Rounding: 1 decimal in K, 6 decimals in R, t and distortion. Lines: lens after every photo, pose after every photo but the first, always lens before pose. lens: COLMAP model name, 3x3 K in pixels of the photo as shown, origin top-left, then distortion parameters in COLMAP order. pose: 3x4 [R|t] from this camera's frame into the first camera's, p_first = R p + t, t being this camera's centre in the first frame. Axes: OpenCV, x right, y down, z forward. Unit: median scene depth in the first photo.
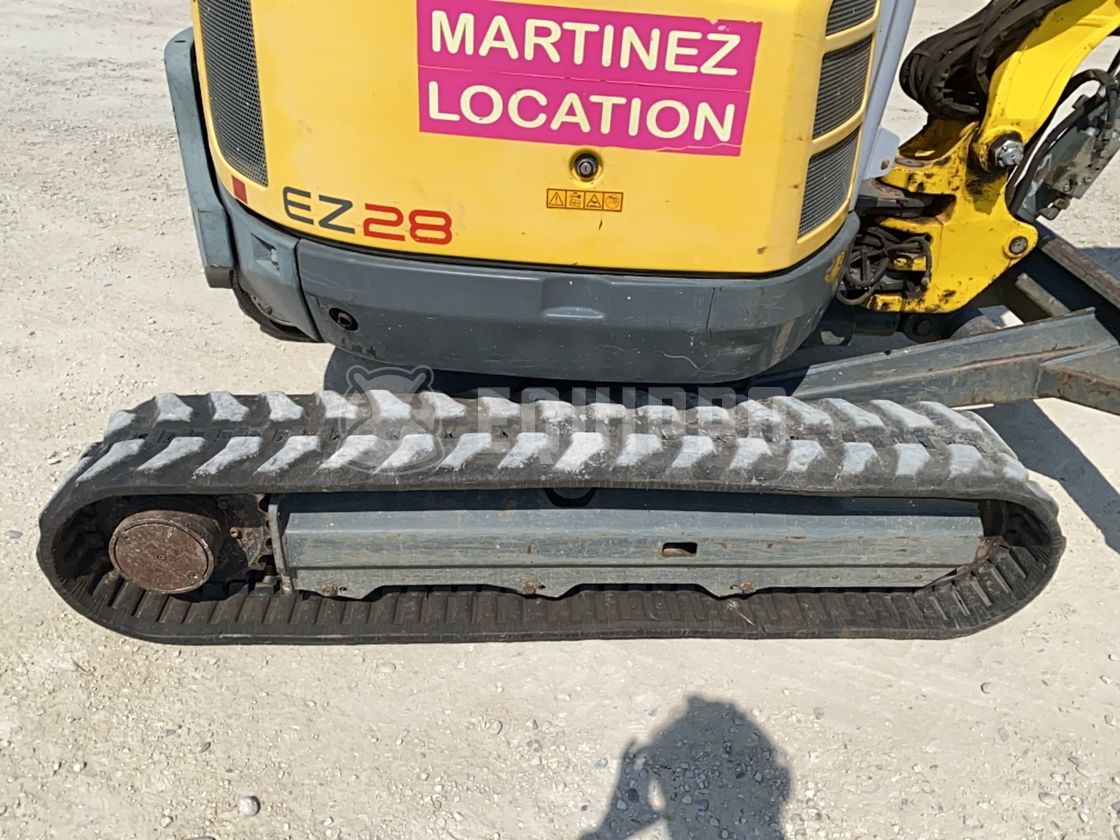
lens RADIAL K [[861.8, 0, 565.0], [0, 861.8, 413.9], [0, 0, 1]] dist [0.032180, -0.032833]
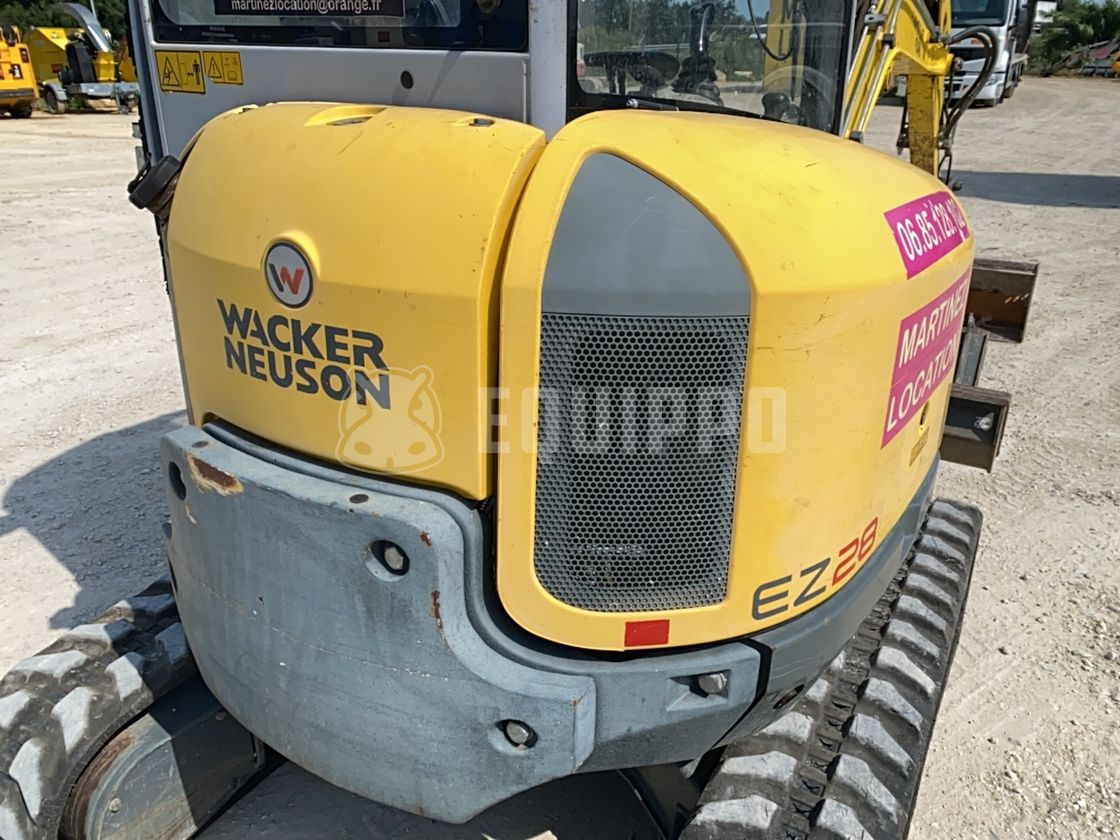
lens RADIAL K [[861.8, 0, 559.2], [0, 861.8, 405.4], [0, 0, 1]] dist [0.032180, -0.032833]
pose [[0.546325, -0.359379, 0.756555, -0.832876], [0.468502, 0.879866, 0.079638, -0.481874], [-0.694287, 0.310939, 0.649062, 0.487427]]
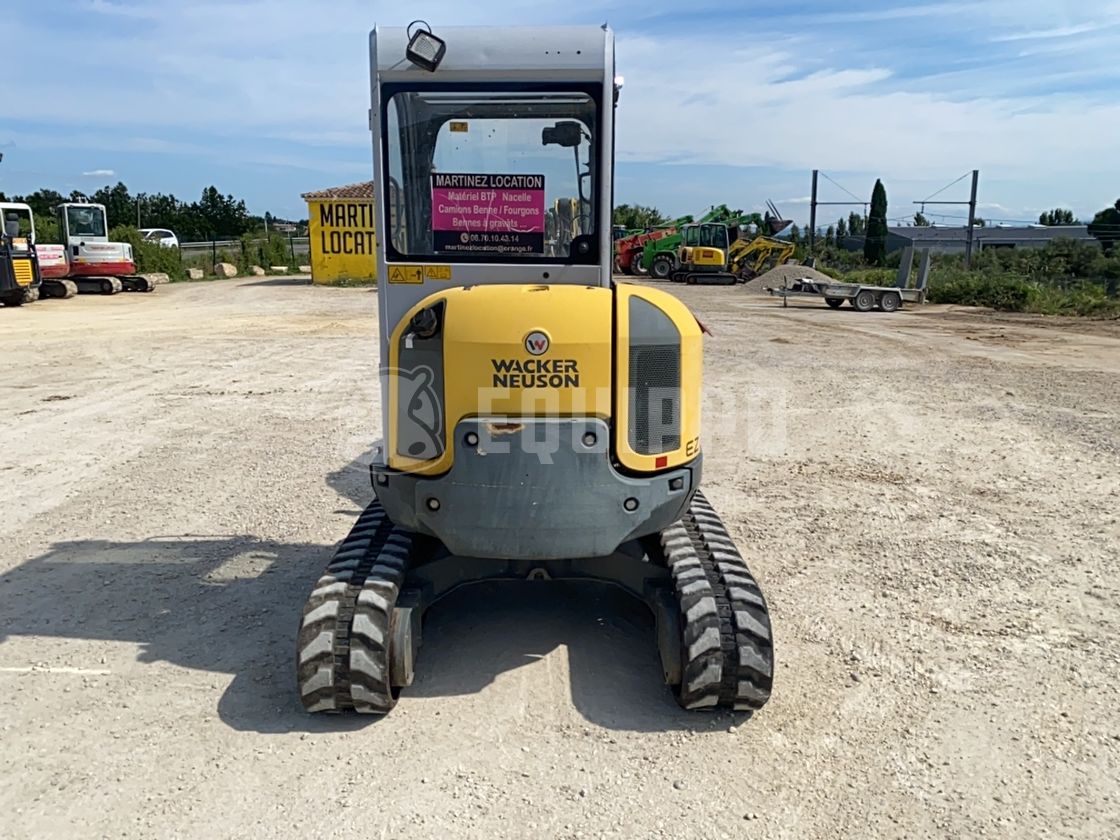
lens RADIAL K [[861.8, 0, 562.6], [0, 861.8, 404.5], [0, 0, 1]] dist [0.032180, -0.032833]
pose [[0.032999, -0.226885, 0.973362, -2.126779], [0.542464, 0.822026, 0.173219, -0.776964], [-0.839430, 0.522298, 0.150203, 0.766065]]
